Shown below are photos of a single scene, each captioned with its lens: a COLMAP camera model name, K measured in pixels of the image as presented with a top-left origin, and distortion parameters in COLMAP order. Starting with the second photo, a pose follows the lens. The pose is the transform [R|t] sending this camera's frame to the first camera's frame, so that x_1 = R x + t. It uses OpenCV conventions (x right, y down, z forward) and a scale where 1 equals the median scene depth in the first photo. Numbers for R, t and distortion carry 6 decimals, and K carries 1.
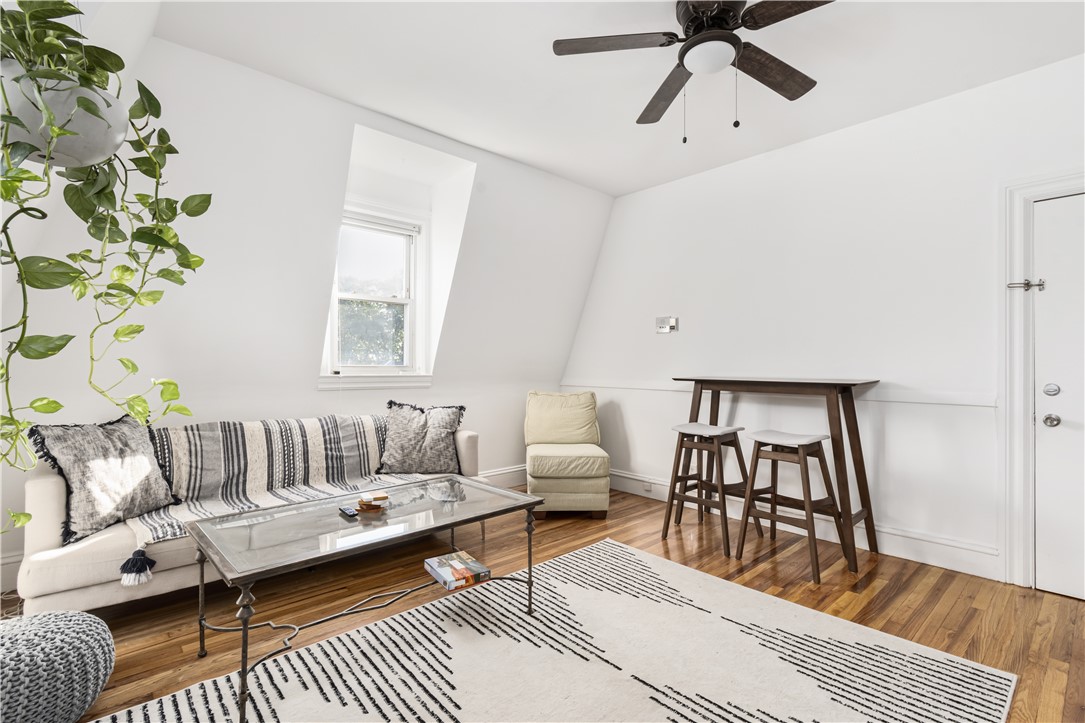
lens RADIAL K [[495.7, 0, 546.5], [0, 495.7, 366.8], [0, 0, 1]] dist [0.001660, 0.000280]
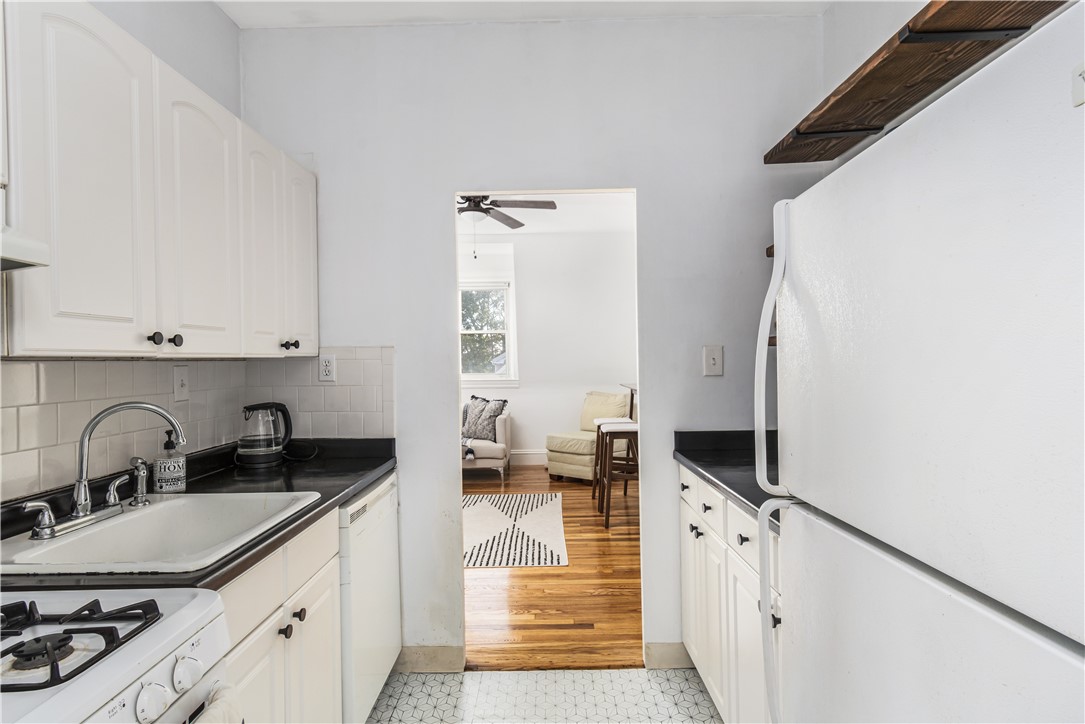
lens RADIAL K [[563.9, 0, 552.0], [0, 563.9, 369.0], [0, 0, 1]] dist [-0.005970, 0.001245]
pose [[0.747889, -0.003285, -0.663815, 1.332842], [0.012851, 0.999872, 0.009530, -0.040327], [0.663699, -0.015658, 0.747836, -0.284611]]
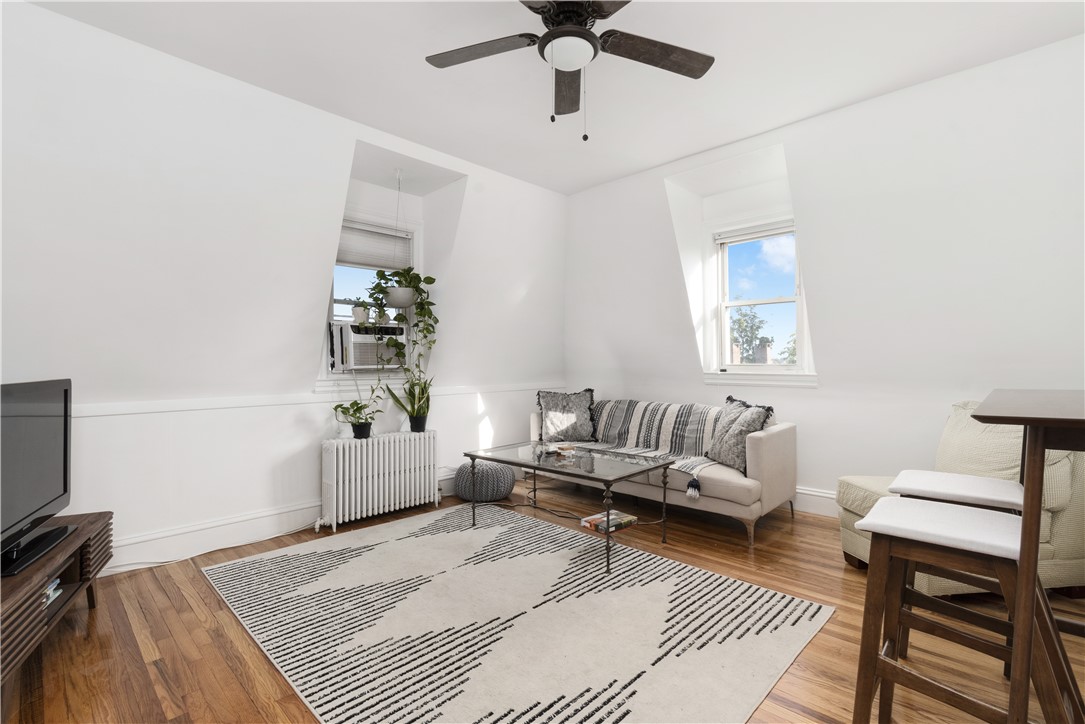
lens RADIAL K [[495.7, 0, 550.9], [0, 495.7, 366.4], [0, 0, 1]] dist [0.001660, 0.000280]
pose [[0.081425, 0.007588, -0.996651, 0.881733], [0.002996, 0.999965, 0.007858, -0.009340], [0.996675, -0.003626, 0.081400, 0.590182]]
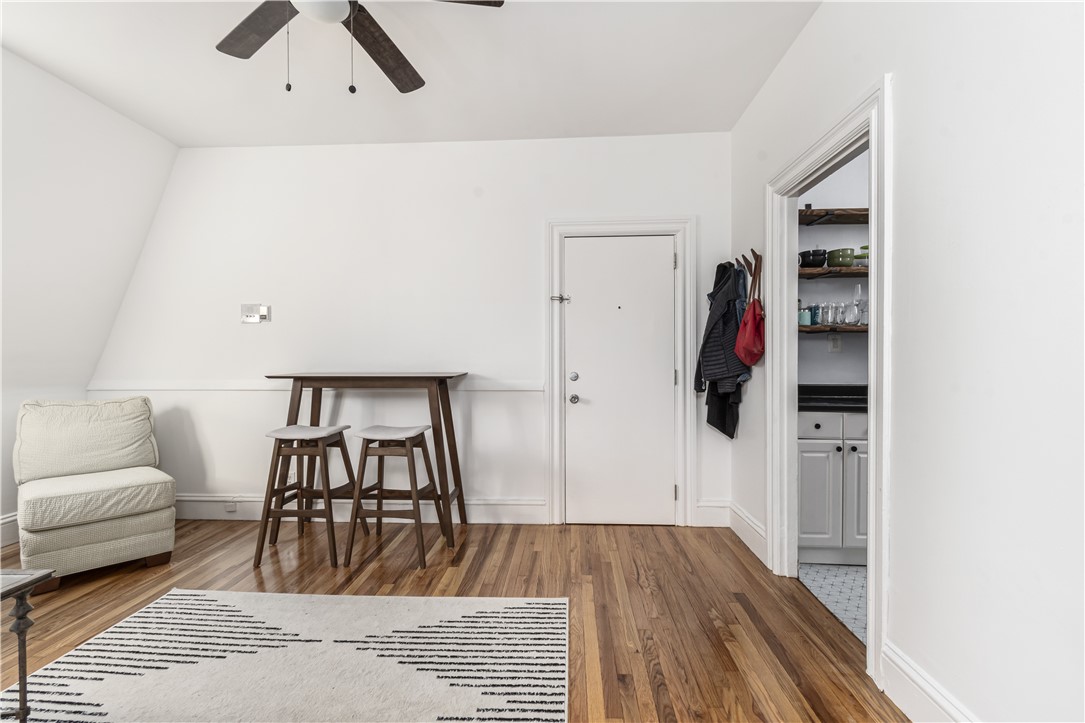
lens RADIAL K [[495.7, 0, 543.4], [0, 495.7, 360.7], [0, 0, 1]] dist [0.001660, 0.000280]
pose [[0.716677, -0.007124, 0.697369, 0.001896], [0.009094, 0.999958, 0.000869, 0.000574], [-0.697346, 0.005719, 0.716712, 0.068549]]
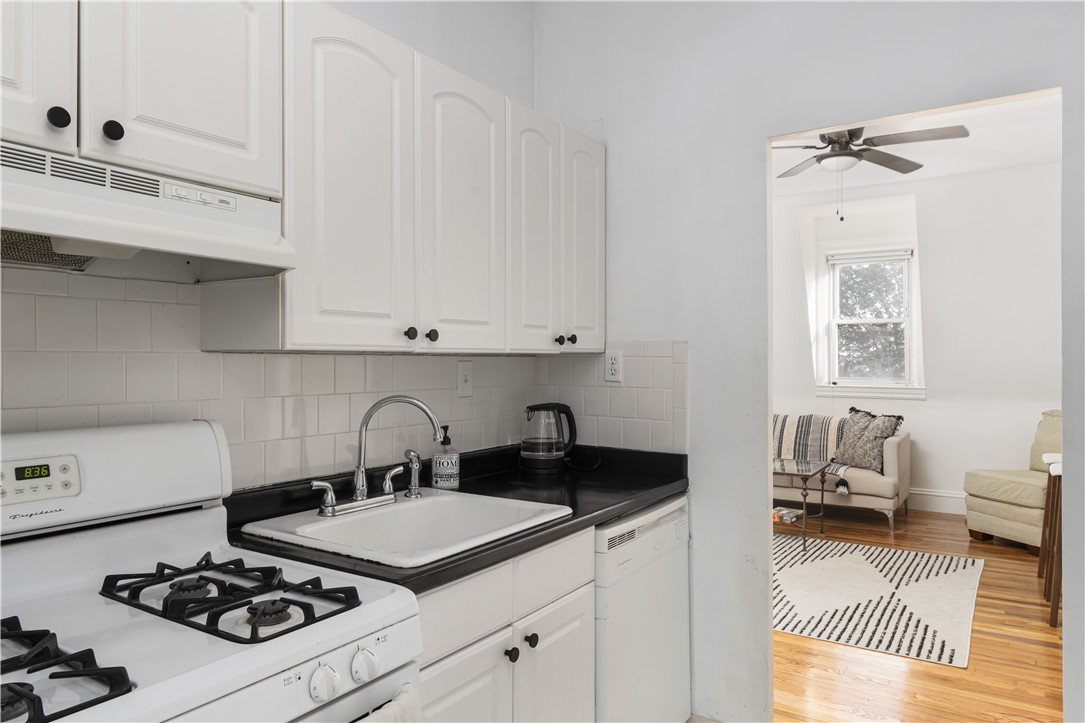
lens RADIAL K [[707.8, 0, 552.5], [0, 707.8, 370.8], [0, 0, 1]] dist [0.006687, -0.007040]
pose [[0.261666, 0.010096, -0.965106, 1.374672], [-0.004595, 0.999947, 0.009215, -0.040255], [0.965148, 0.002024, 0.261698, -0.206803]]
